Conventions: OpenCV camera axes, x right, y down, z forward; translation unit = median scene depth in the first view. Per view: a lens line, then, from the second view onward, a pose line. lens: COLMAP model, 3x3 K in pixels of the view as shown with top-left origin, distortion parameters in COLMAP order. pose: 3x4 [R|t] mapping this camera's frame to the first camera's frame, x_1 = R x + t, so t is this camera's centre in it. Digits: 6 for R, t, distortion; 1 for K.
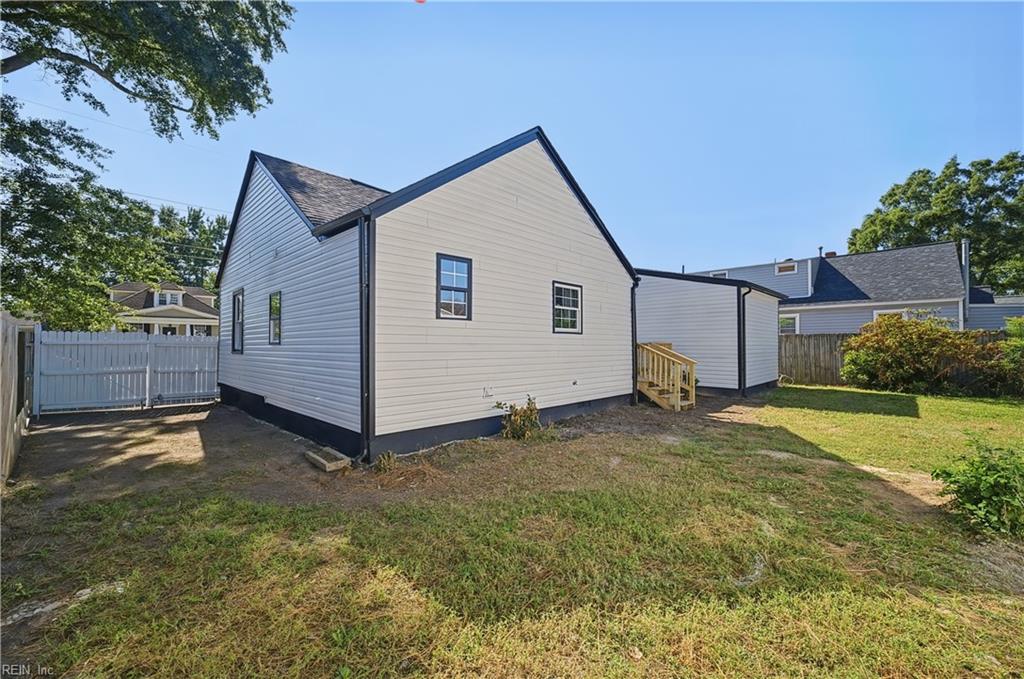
lens RADIAL K [[407.4, 0, 515.0], [0, 407.4, 338.7], [0, 0, 1]] dist [0.001847, -0.000889]
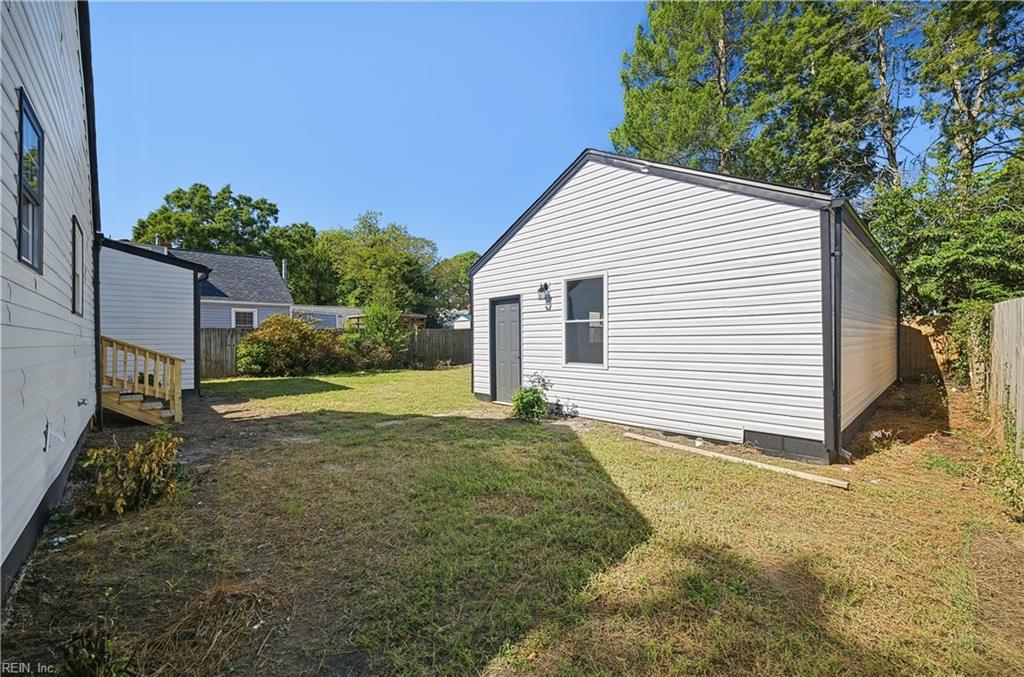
lens RADIAL K [[407.4, 0, 515.3], [0, 407.4, 338.5], [0, 0, 1]] dist [0.001847, -0.000889]
pose [[0.032991, -0.000357, 0.999456, -0.201938], [-0.007470, 0.999972, 0.000604, 0.007058], [-0.999428, -0.007486, 0.032987, 0.196307]]
